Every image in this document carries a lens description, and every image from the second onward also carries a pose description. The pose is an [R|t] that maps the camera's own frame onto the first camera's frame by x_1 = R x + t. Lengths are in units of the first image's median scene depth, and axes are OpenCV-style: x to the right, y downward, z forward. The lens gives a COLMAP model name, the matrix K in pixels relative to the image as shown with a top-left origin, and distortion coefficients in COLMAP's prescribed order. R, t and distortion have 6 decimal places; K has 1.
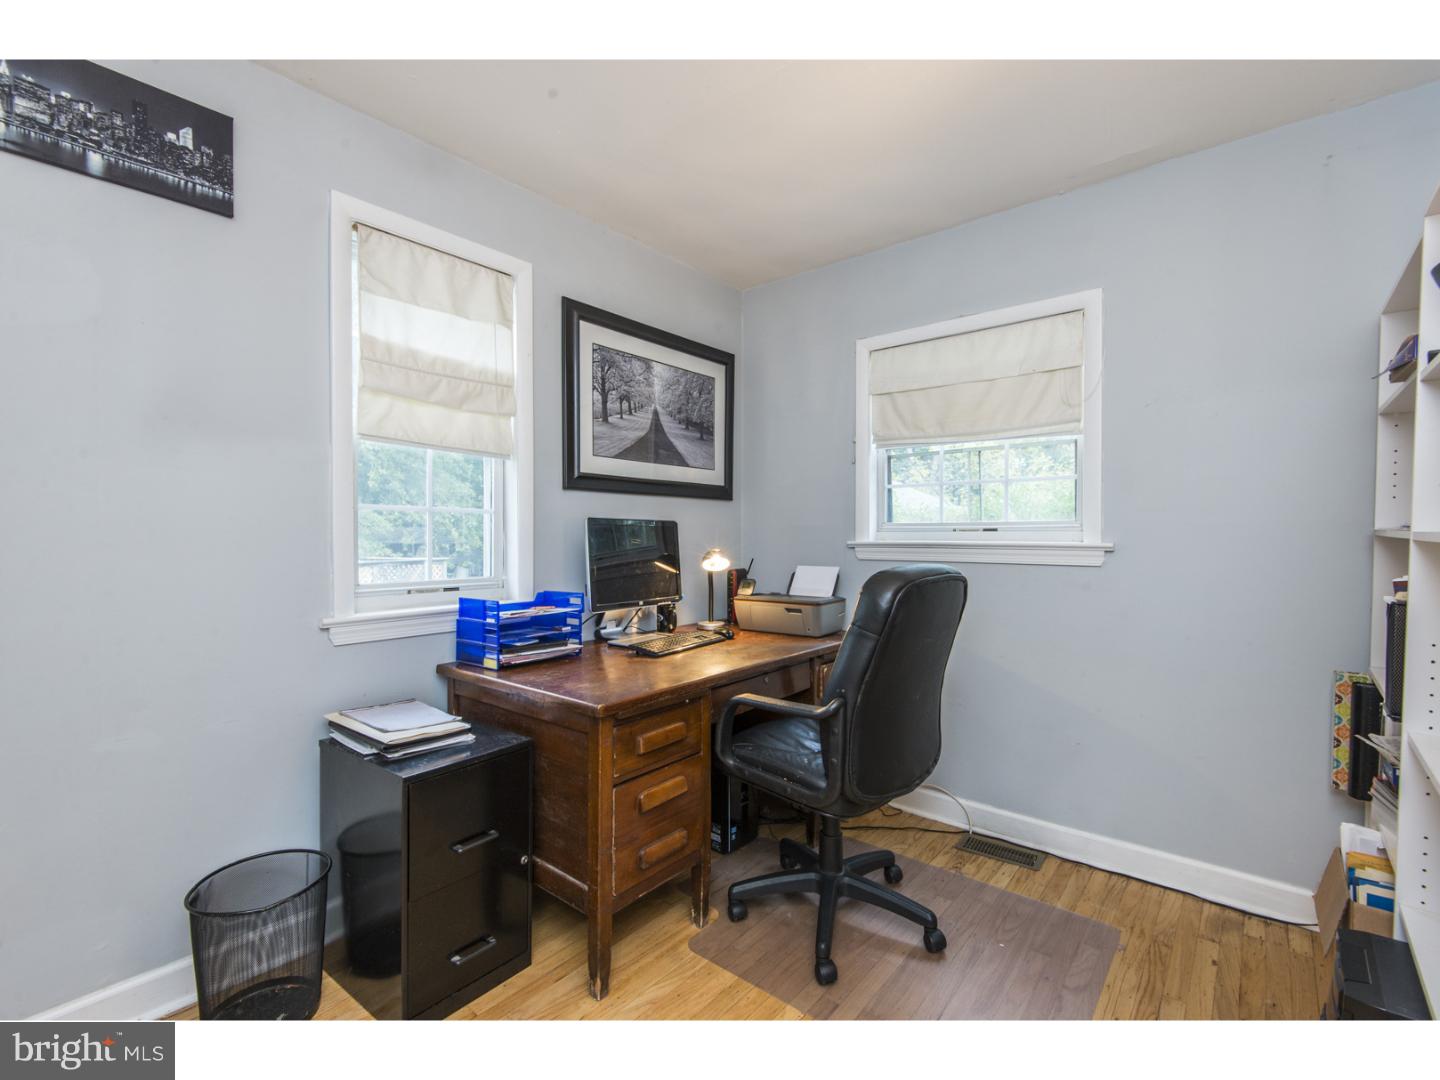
lens RADIAL K [[652.3, 0, 725.7], [0, 652.3, 542.9], [0, 0, 1]] dist [0.027860, -0.016997]
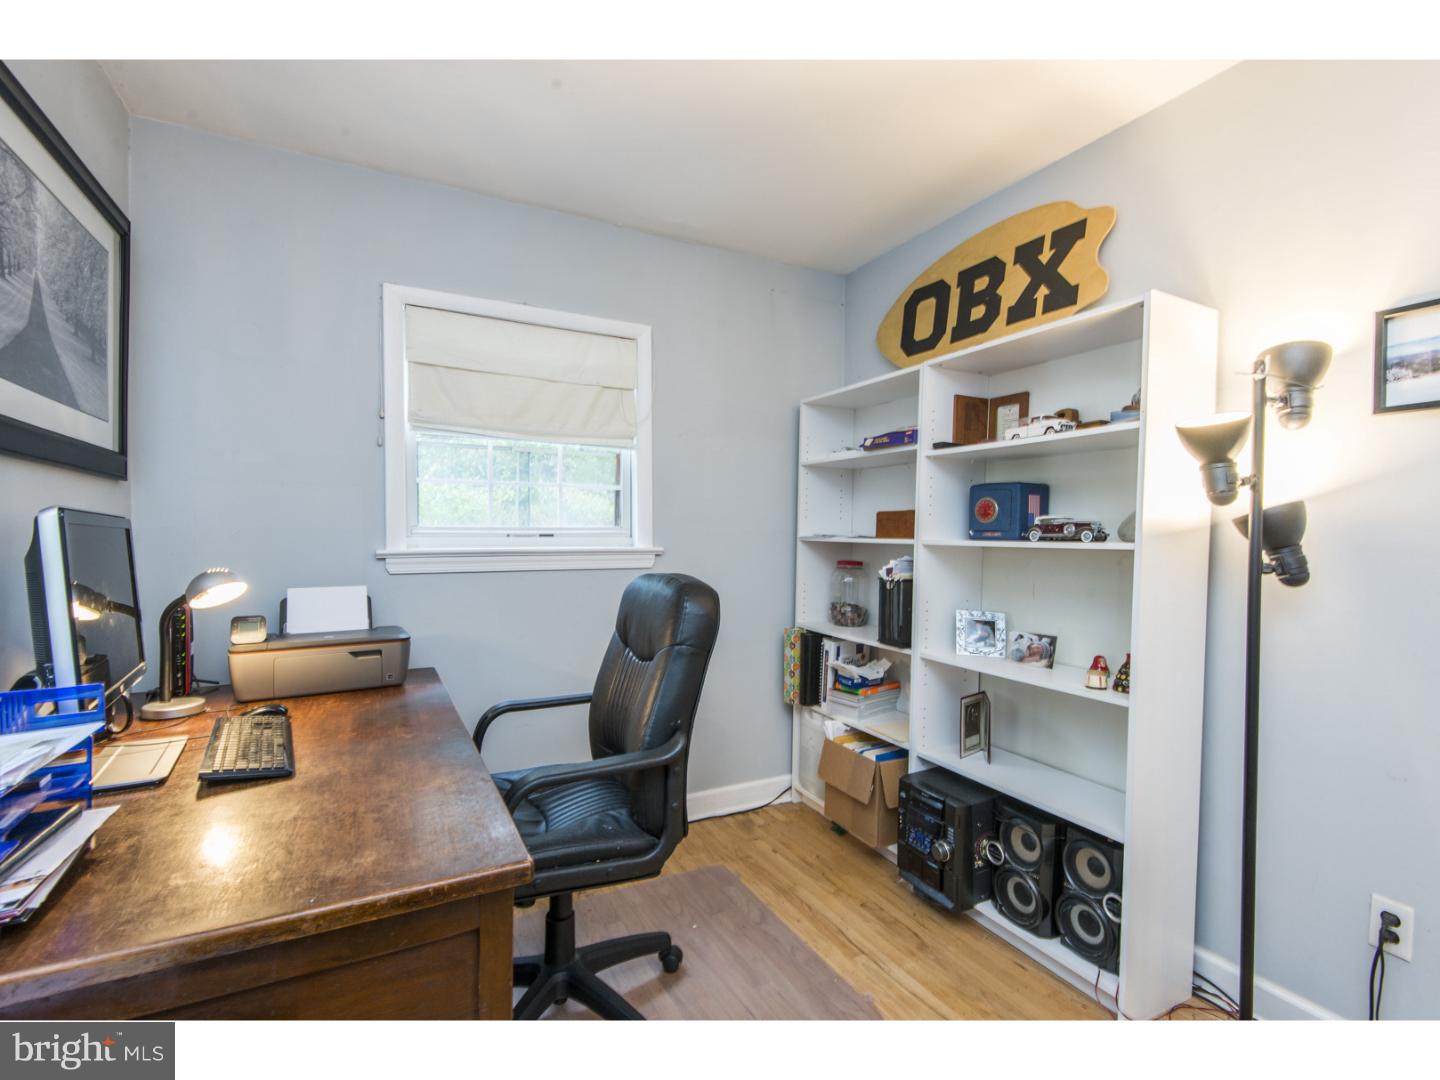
lens RADIAL K [[652.3, 0, 723.2], [0, 652.3, 543.5], [0, 0, 1]] dist [0.027860, -0.016997]
pose [[0.392535, -0.011084, 0.919670, -0.353650], [0.009902, 0.999920, 0.007825, -0.012059], [-0.919684, 0.006035, 0.392614, 0.354835]]
